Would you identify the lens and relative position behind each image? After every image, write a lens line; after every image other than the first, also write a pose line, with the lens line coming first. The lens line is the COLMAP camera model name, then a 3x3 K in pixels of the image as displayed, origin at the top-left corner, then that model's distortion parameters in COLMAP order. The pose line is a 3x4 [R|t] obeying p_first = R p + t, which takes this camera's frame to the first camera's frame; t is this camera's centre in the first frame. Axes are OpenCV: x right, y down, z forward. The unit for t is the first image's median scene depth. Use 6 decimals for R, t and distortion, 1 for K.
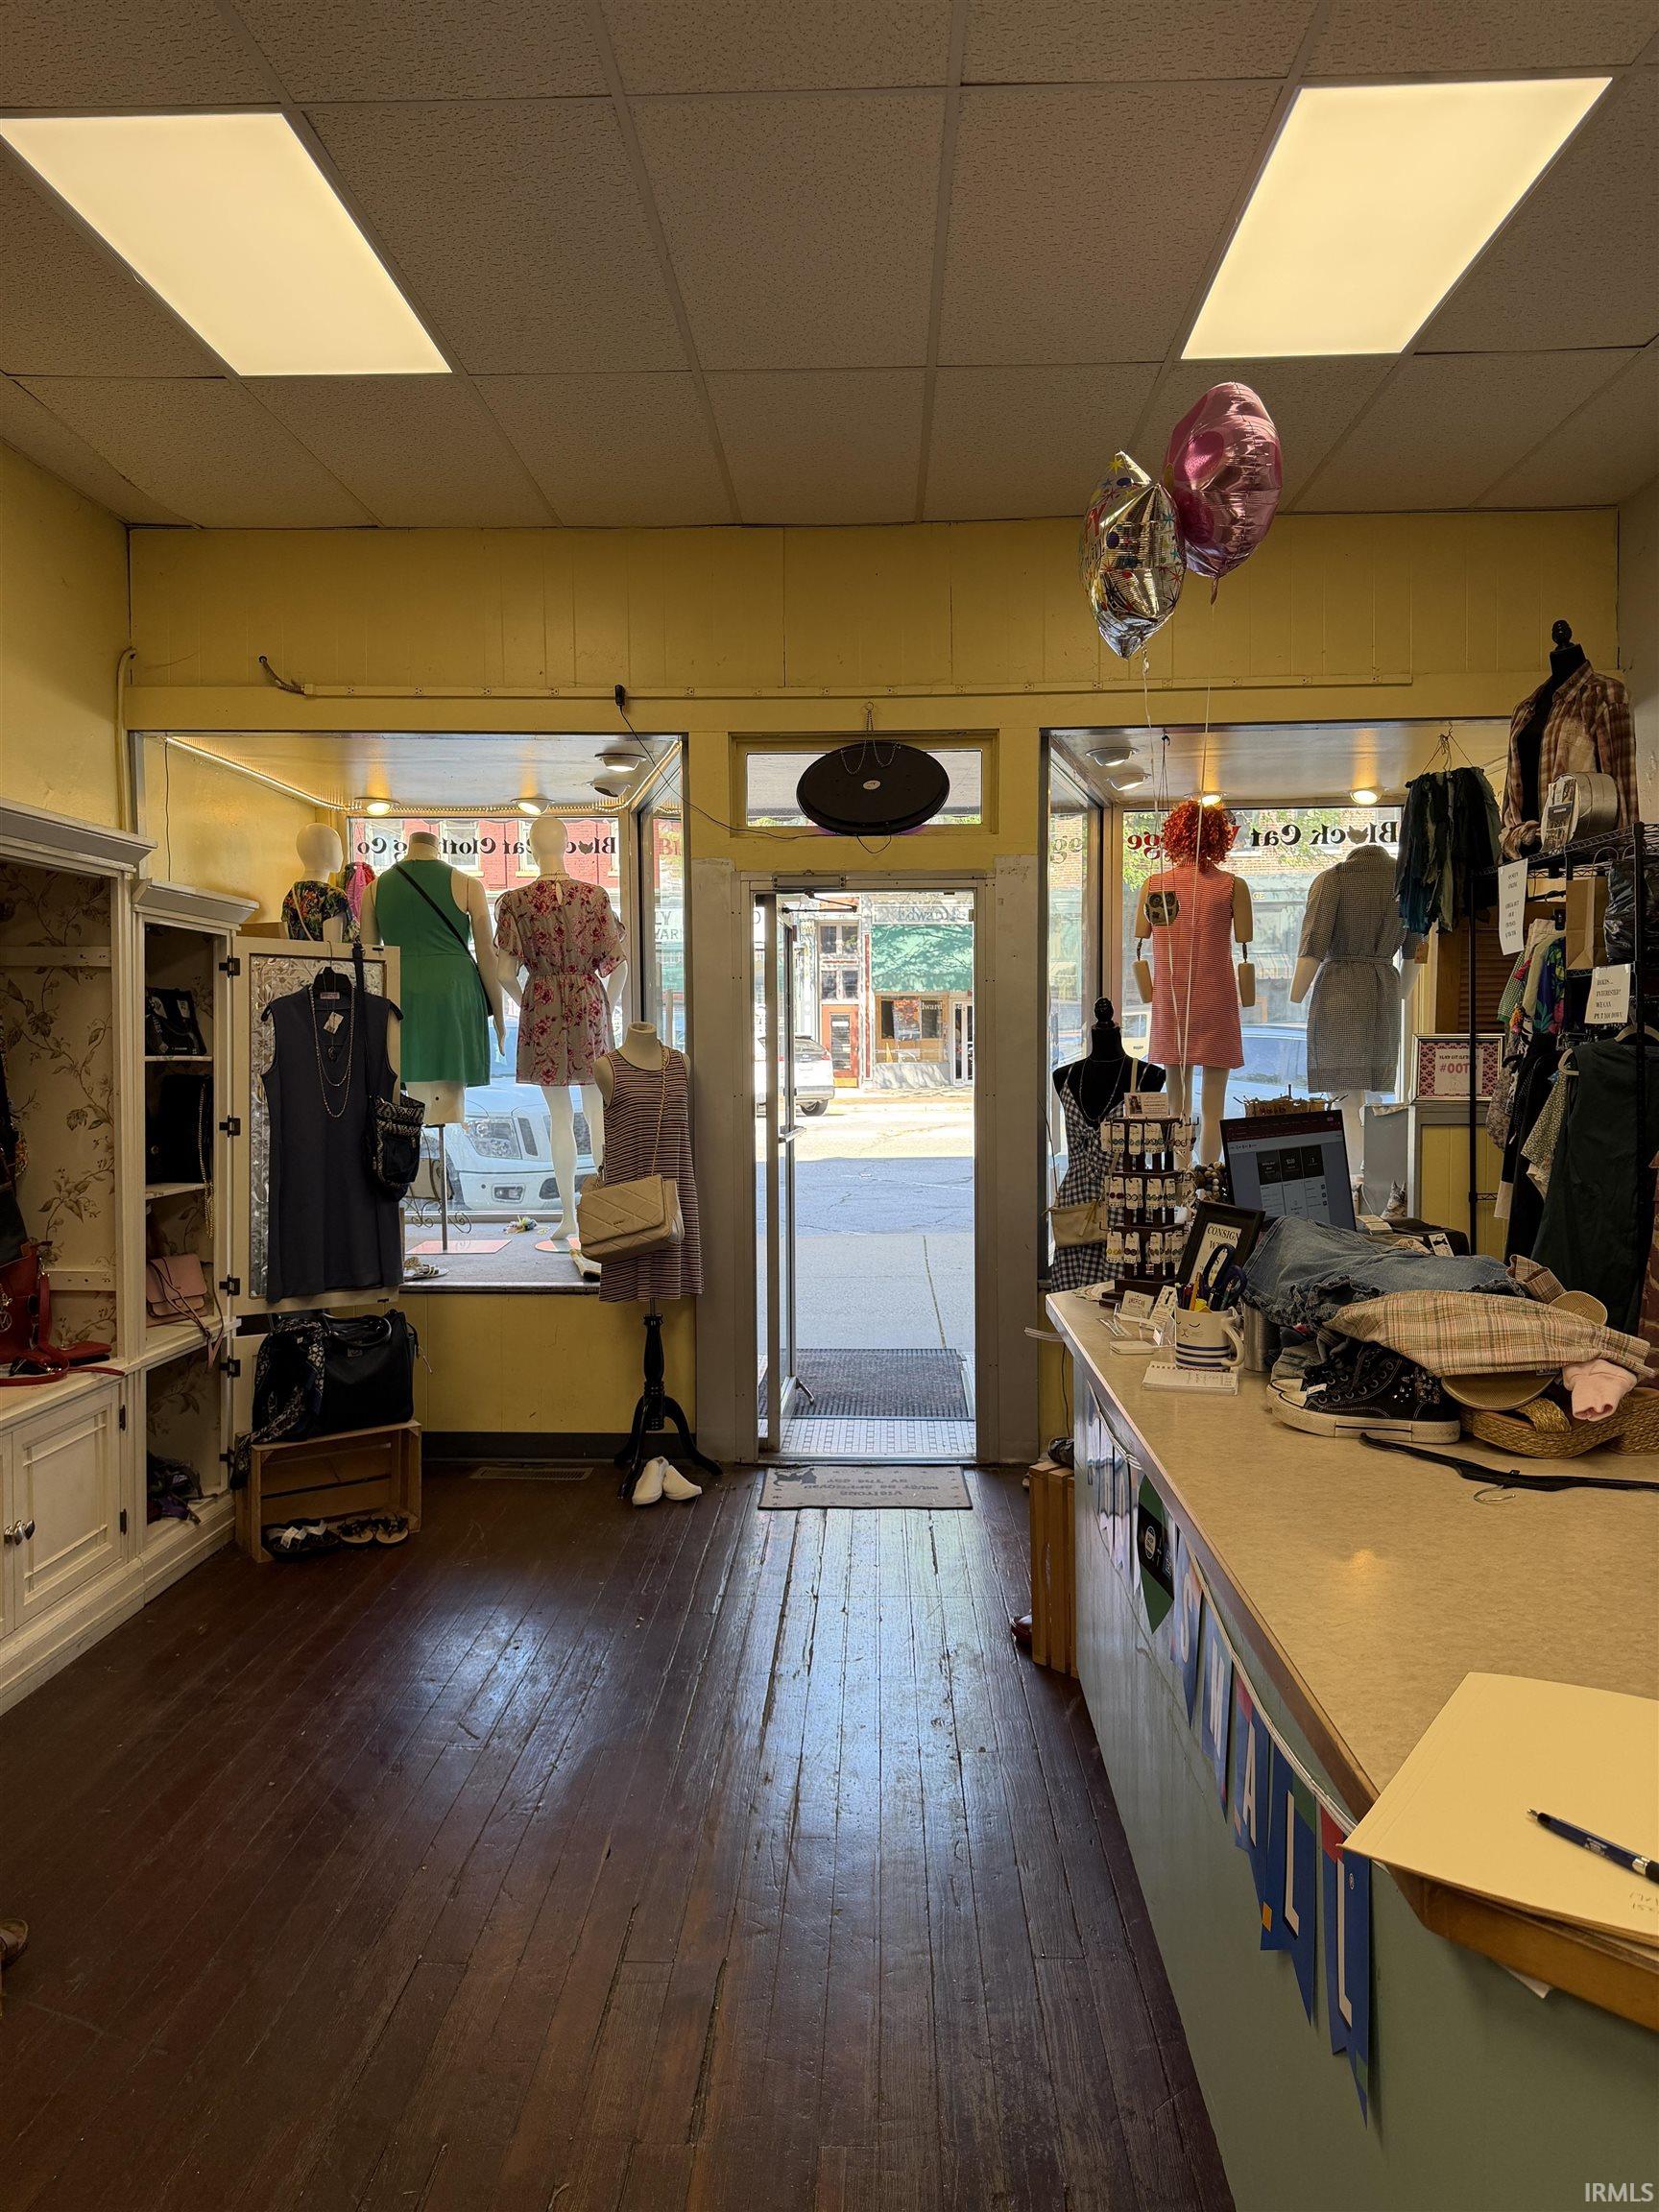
lens RADIAL K [[1540.4, 0, 823.6], [0, 1540.4, 1105.1], [0, 0, 1]] dist [0.064938, -0.089362]
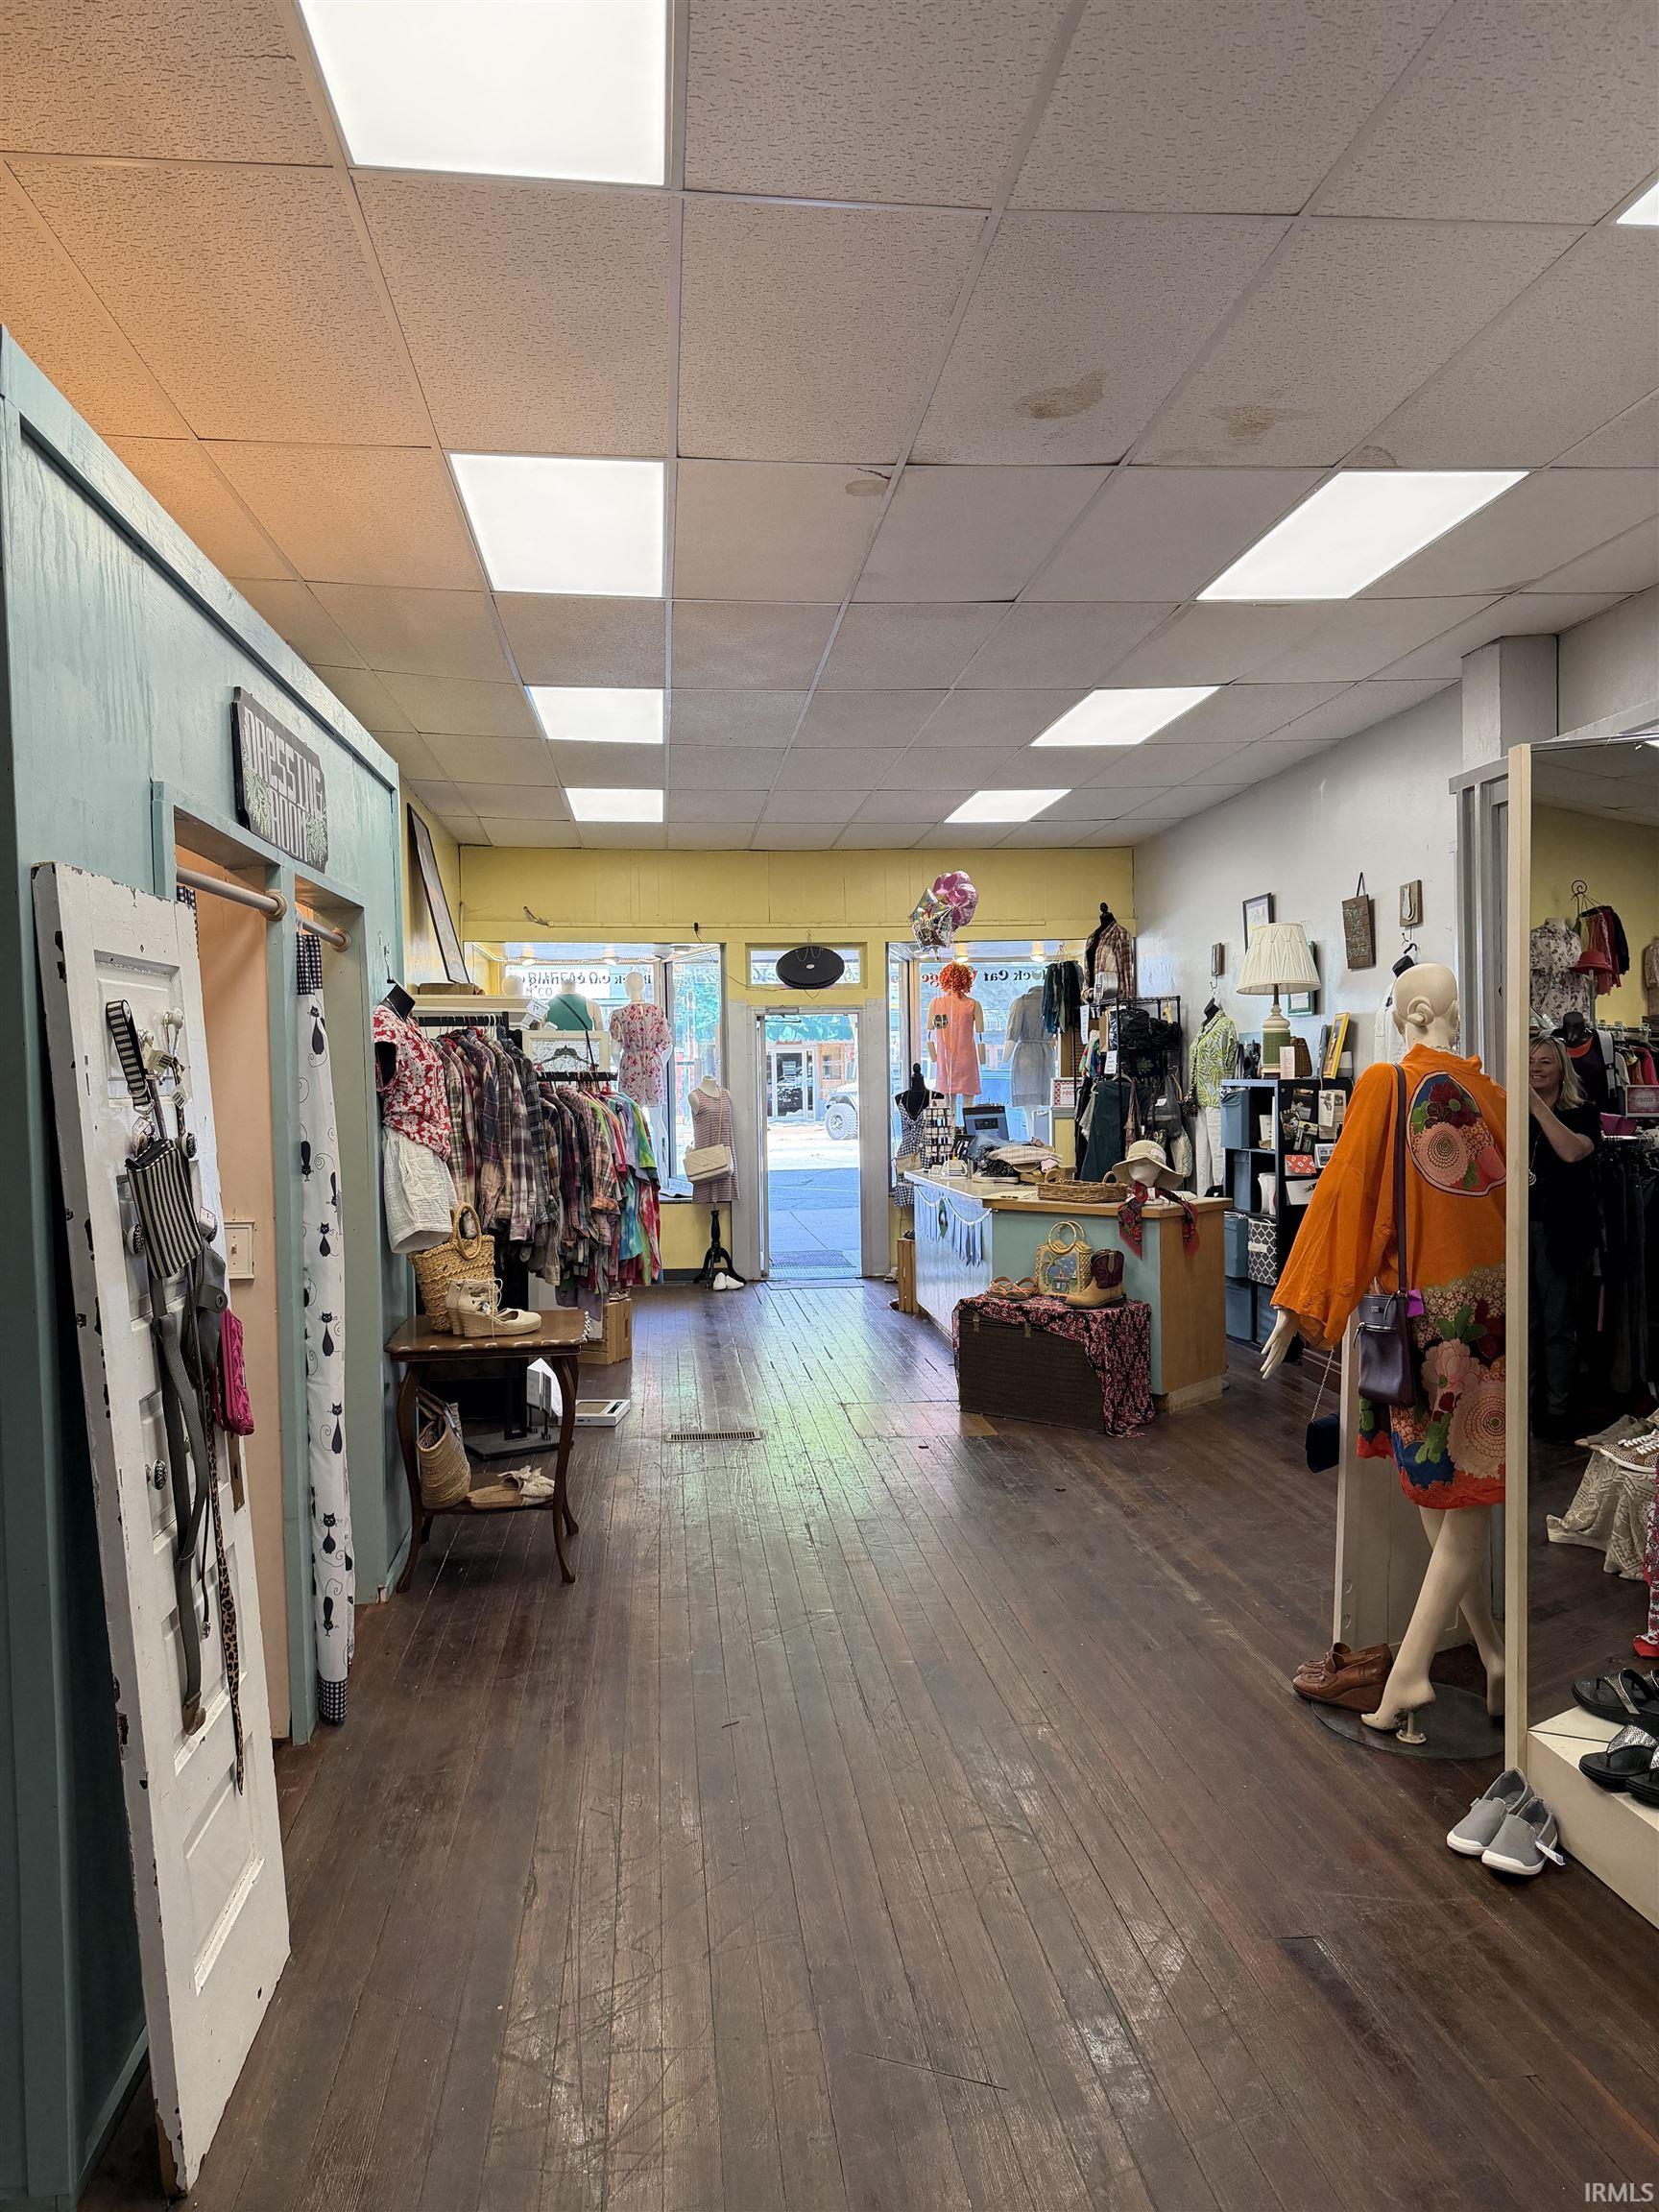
lens RADIAL K [[1540.4, 0, 829.9], [0, 1540.4, 1109.0], [0, 0, 1]] dist [0.064938, -0.089362]
pose [[0.989357, -0.013717, 0.144859, -0.262049], [0.017341, 0.999567, -0.023787, 0.047479], [-0.144470, 0.026046, 0.989166, -1.170031]]
